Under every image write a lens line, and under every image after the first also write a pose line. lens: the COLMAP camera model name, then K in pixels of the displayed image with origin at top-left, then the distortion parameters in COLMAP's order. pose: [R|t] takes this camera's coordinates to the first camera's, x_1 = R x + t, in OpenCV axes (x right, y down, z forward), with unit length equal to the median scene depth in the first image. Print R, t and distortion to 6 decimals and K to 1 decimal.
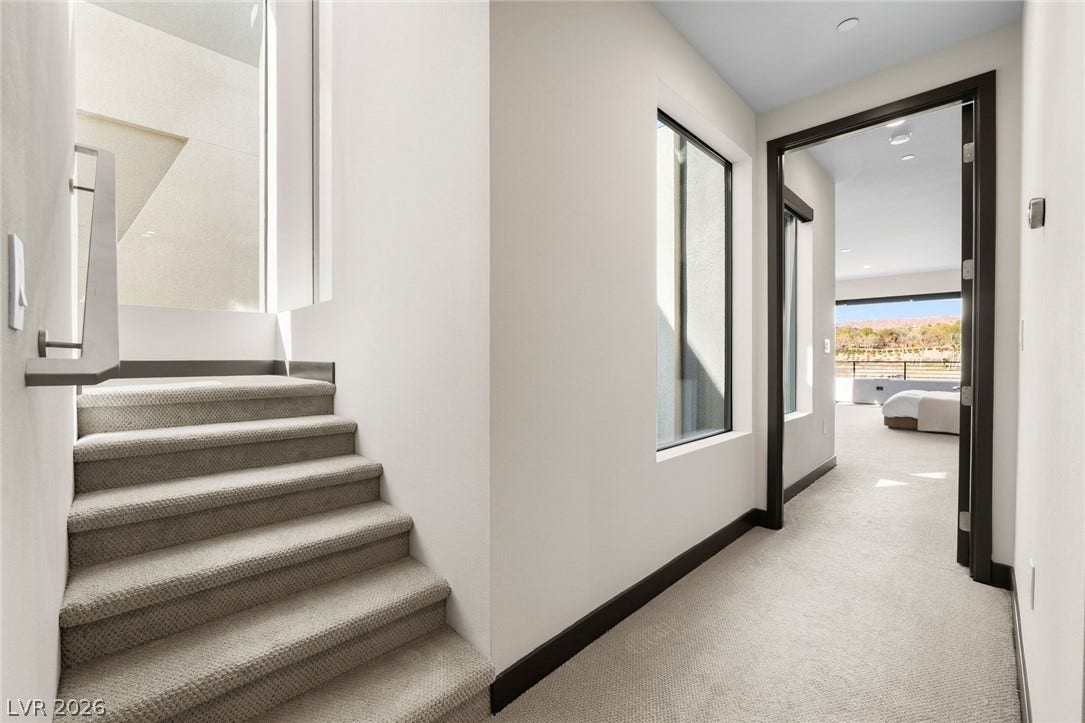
lens RADIAL K [[456.9, 0, 542.5], [0, 456.9, 361.5], [0, 0, 1]] dist [-0.037115, 0.012289]
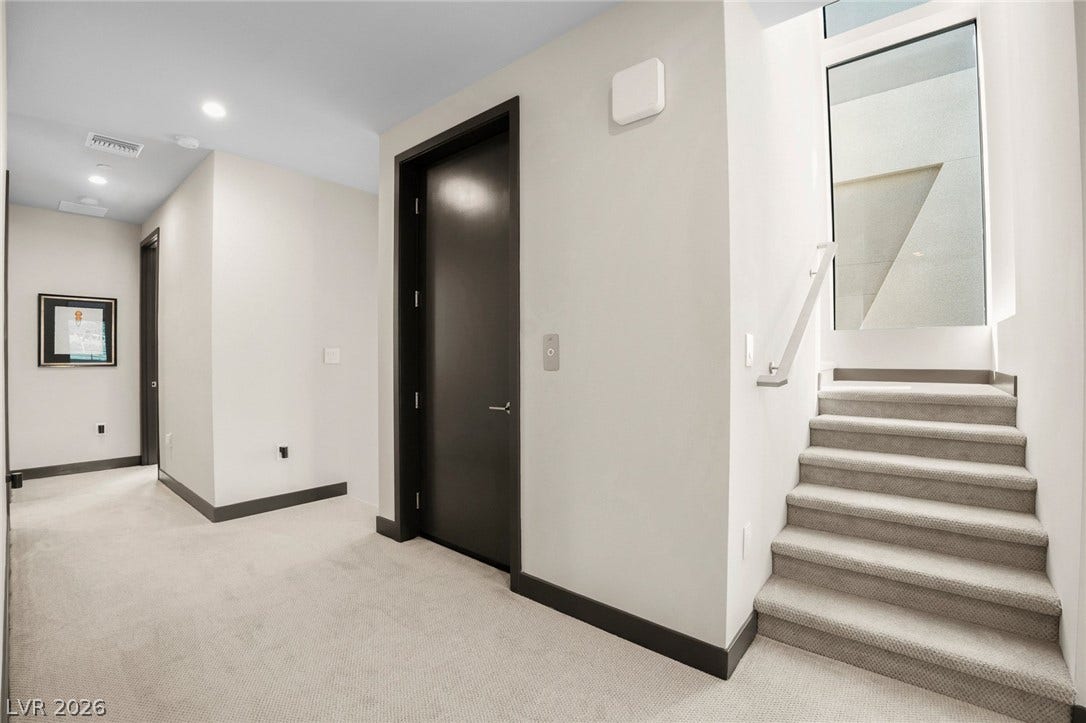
lens RADIAL K [[457.3, 0, 543.0], [0, 457.3, 361.5], [0, 0, 1]] dist [-0.037115, 0.012289]
pose [[0.089818, 0.010868, -0.995899, 0.584664], [-0.005013, 0.999933, 0.010460, -0.047912], [0.995946, 0.004053, 0.089866, -0.208614]]
